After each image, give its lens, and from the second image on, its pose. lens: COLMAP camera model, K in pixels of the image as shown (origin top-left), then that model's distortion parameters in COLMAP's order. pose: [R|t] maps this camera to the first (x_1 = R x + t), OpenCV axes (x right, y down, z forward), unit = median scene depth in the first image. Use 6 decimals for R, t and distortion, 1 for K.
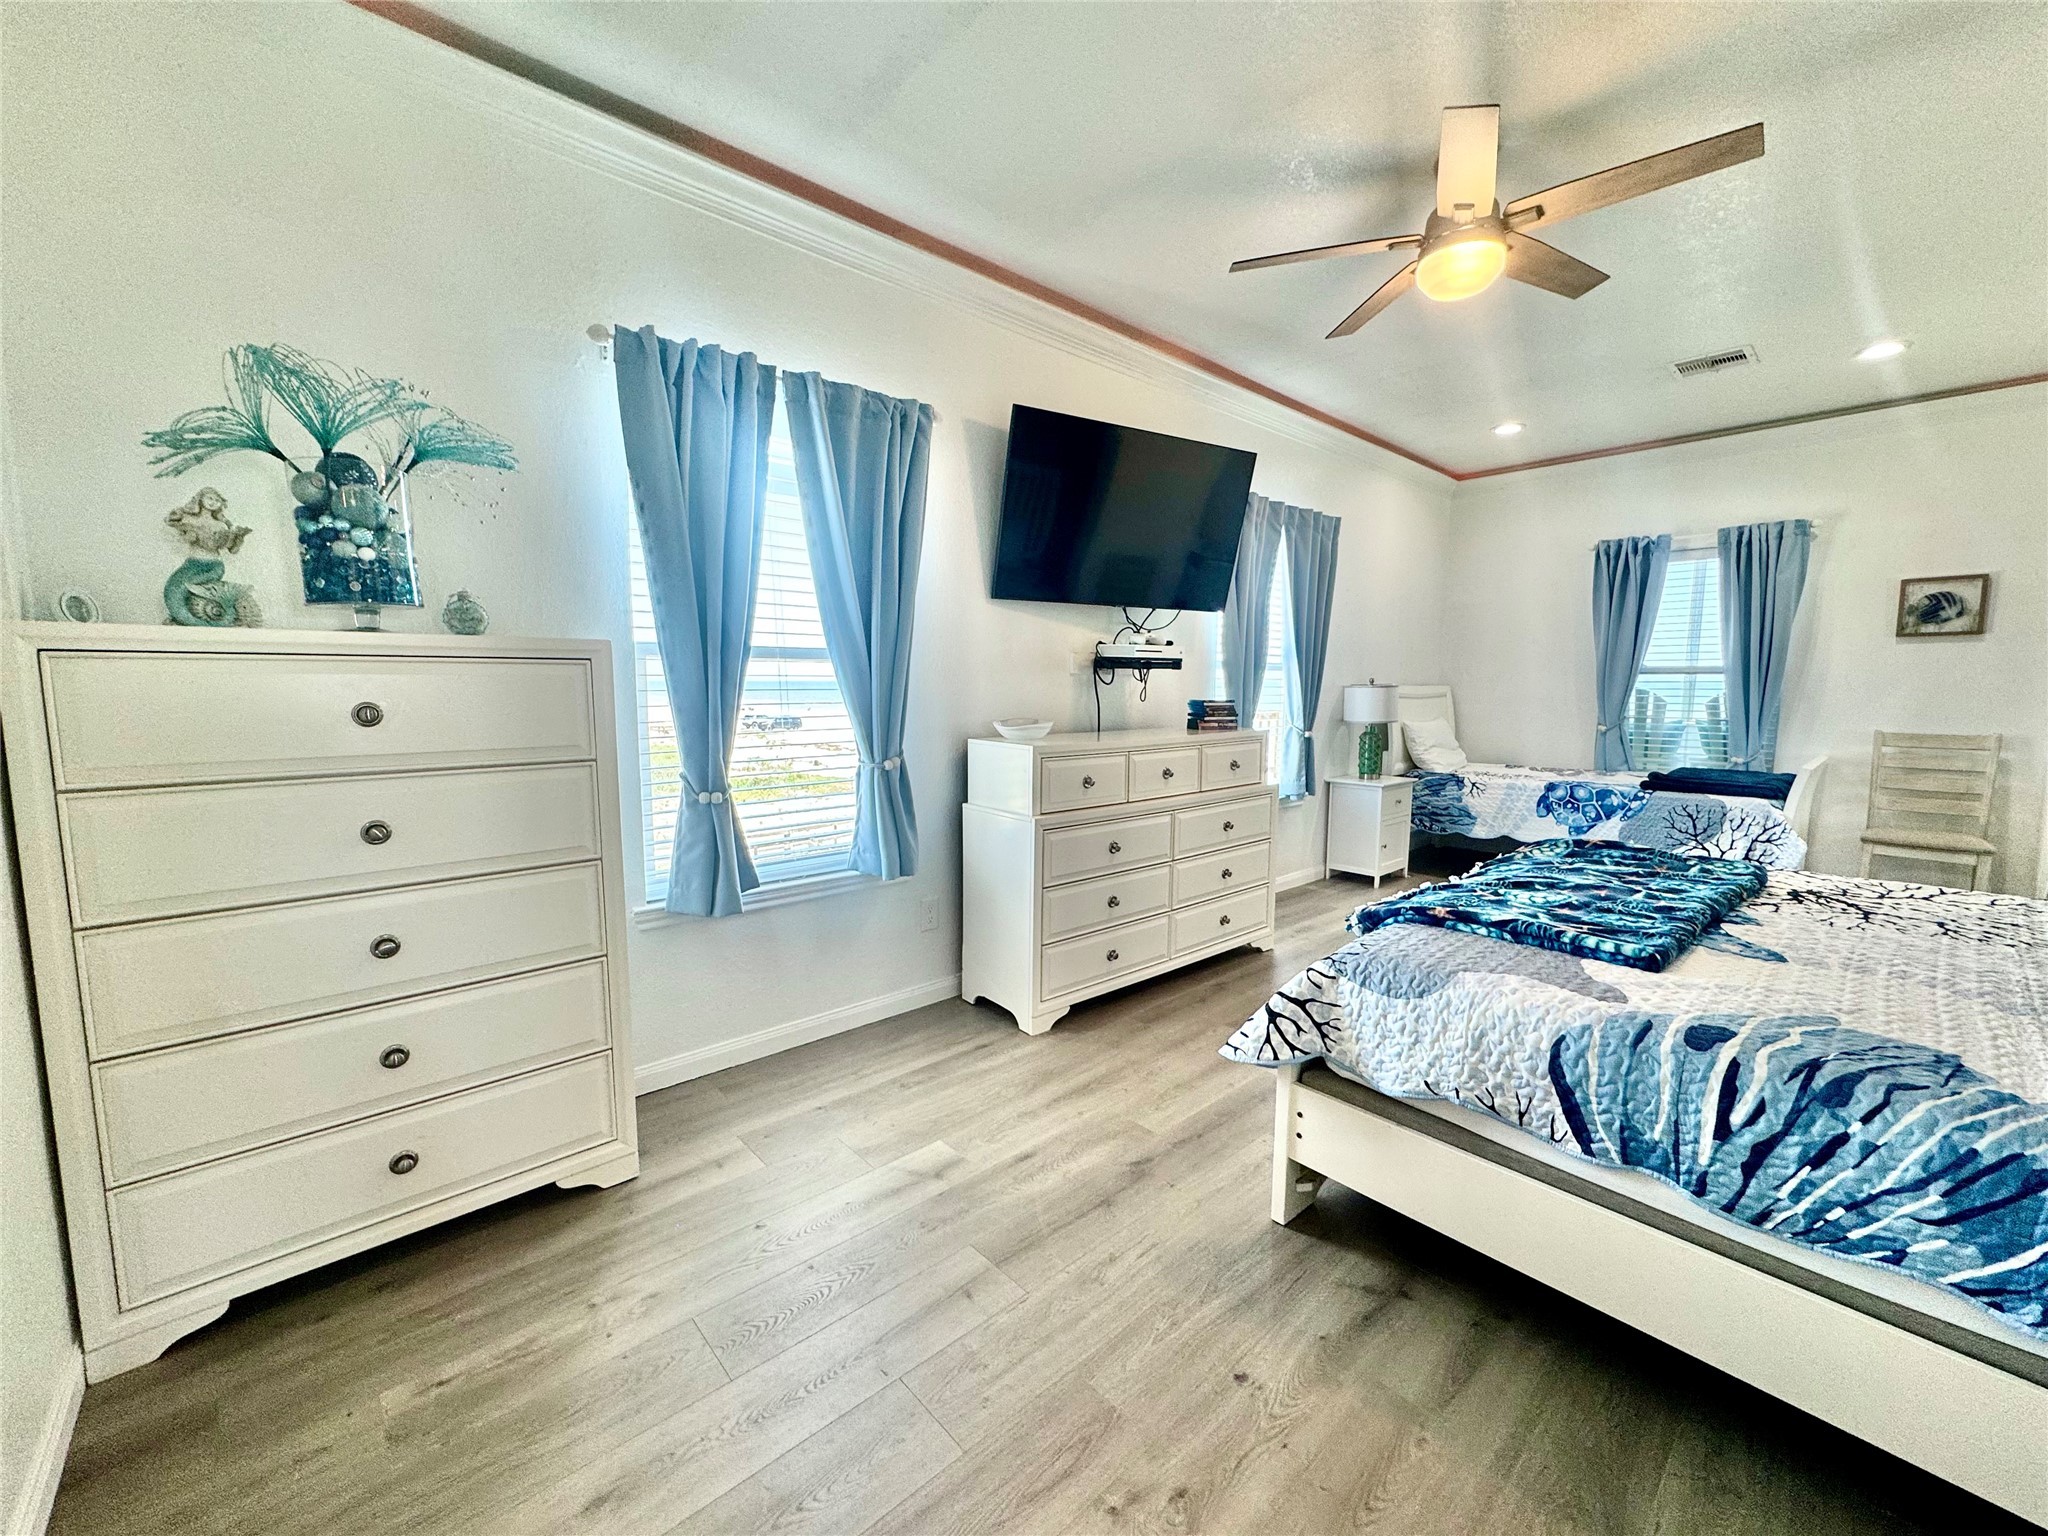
lens RADIAL K [[808.1, 0, 1024.0], [0, 808.1, 768.0], [0, 0, 1]] dist [-0.001489, -0.000471]
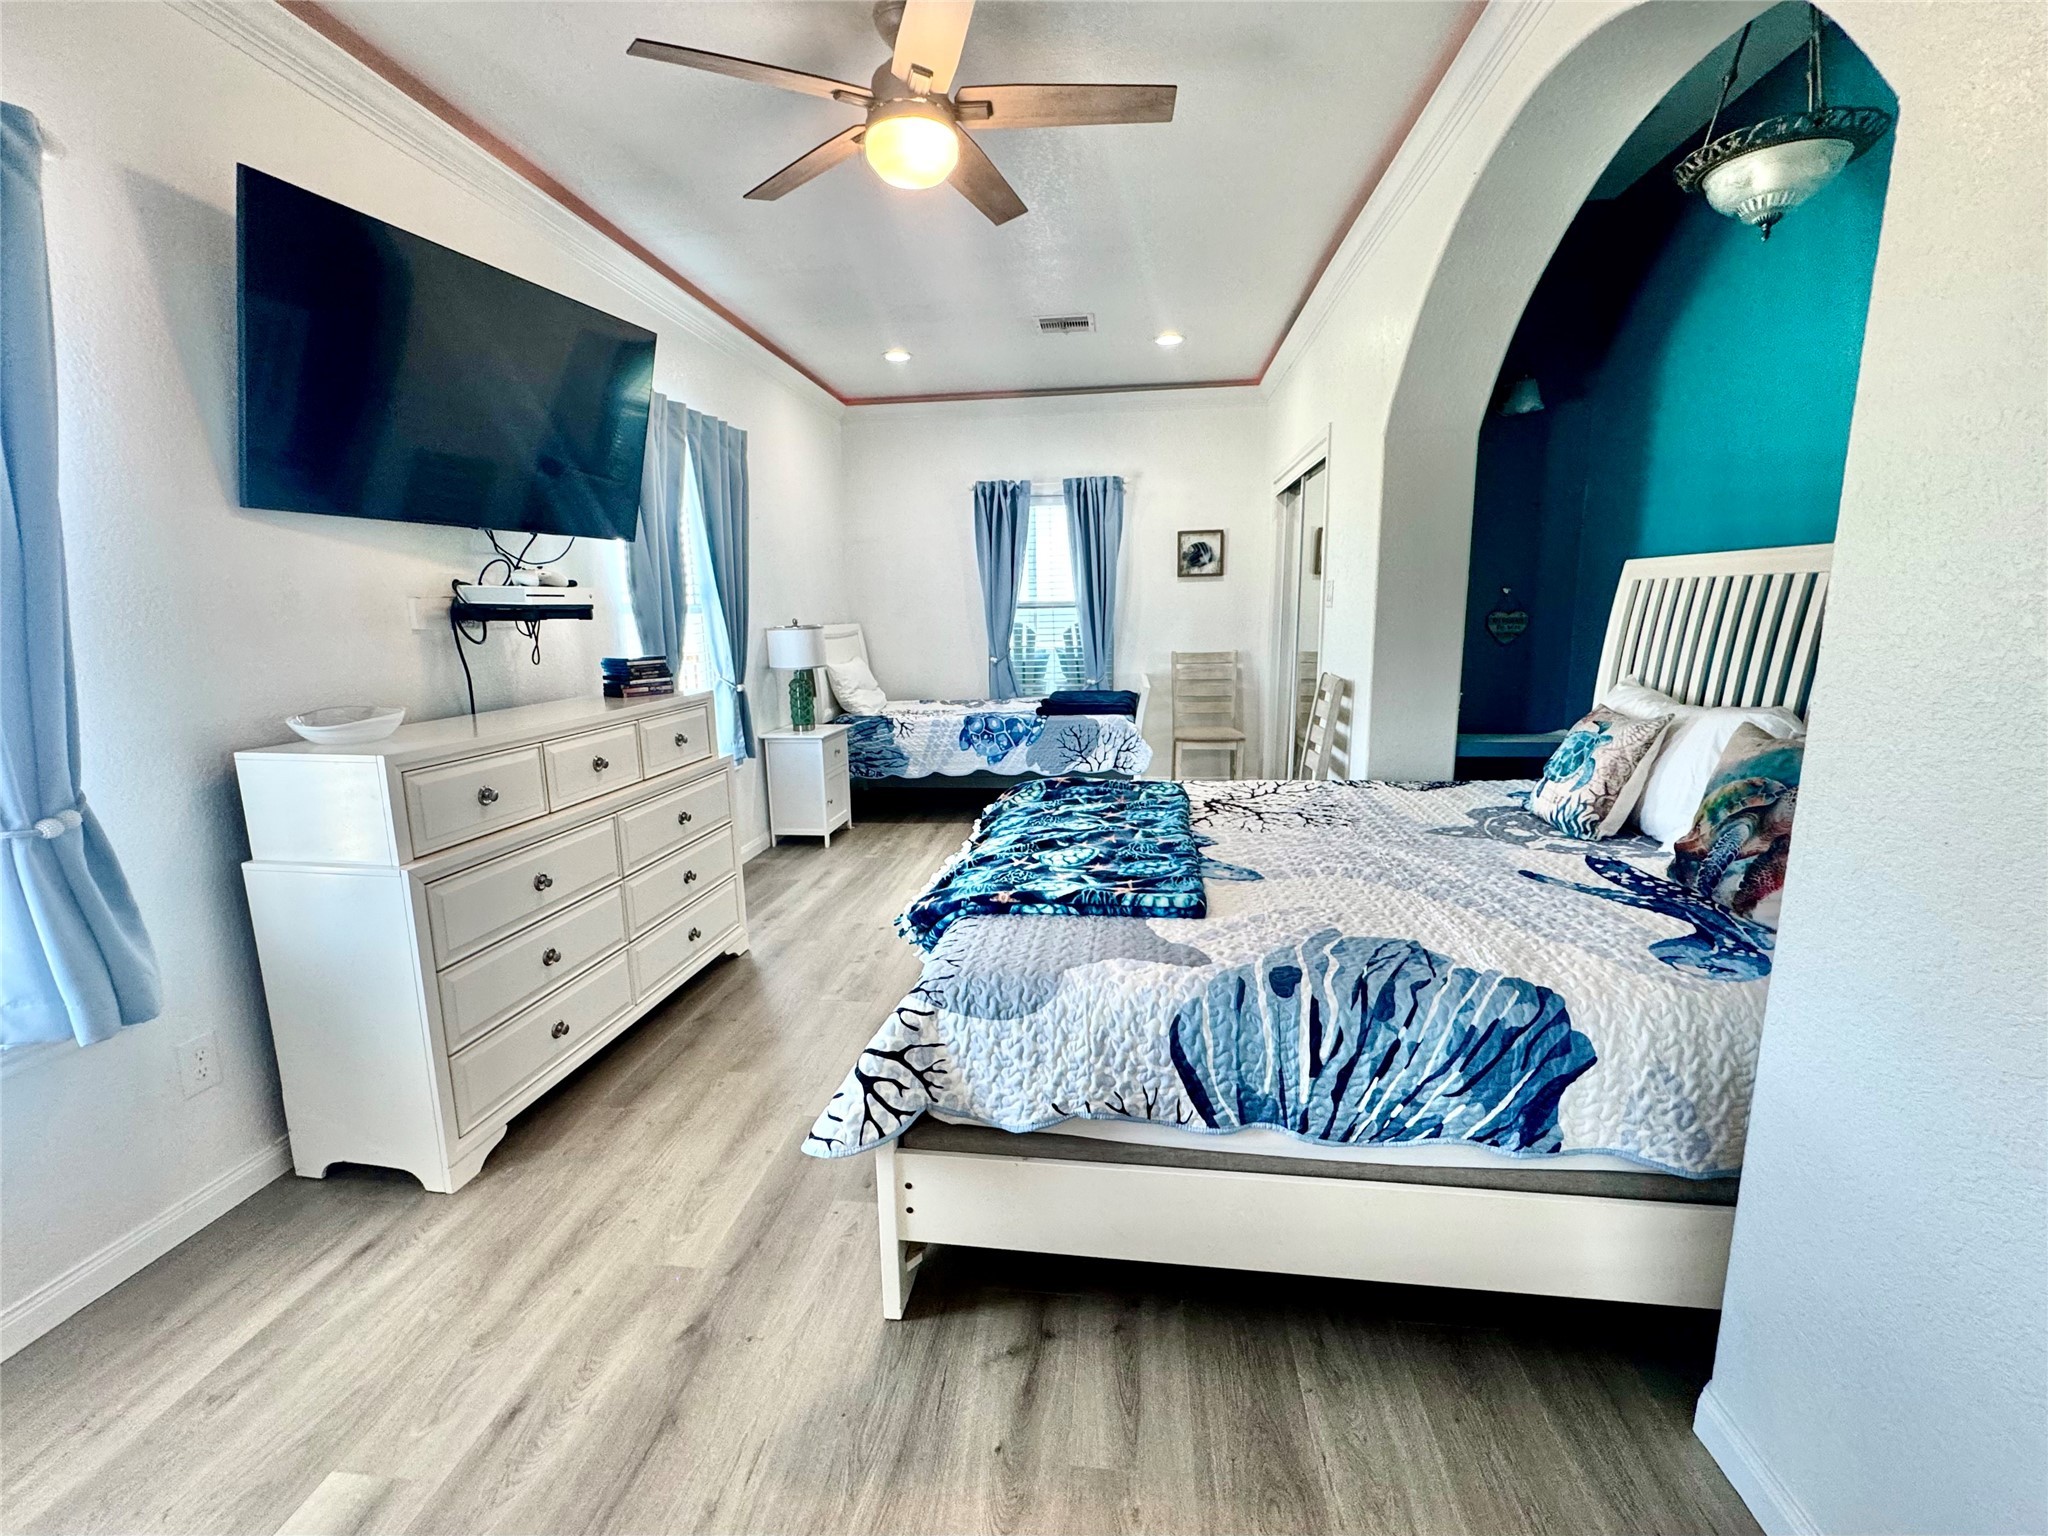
lens RADIAL K [[874.4, 0, 1019.4], [0, 874.4, 769.0], [0, 0, 1]] dist [-0.001462, -0.000520]
pose [[0.755792, -0.134952, 0.640755, -0.052155], [0.090351, 0.990665, 0.102076, -0.042327], [-0.648548, -0.019255, 0.760930, 0.175806]]
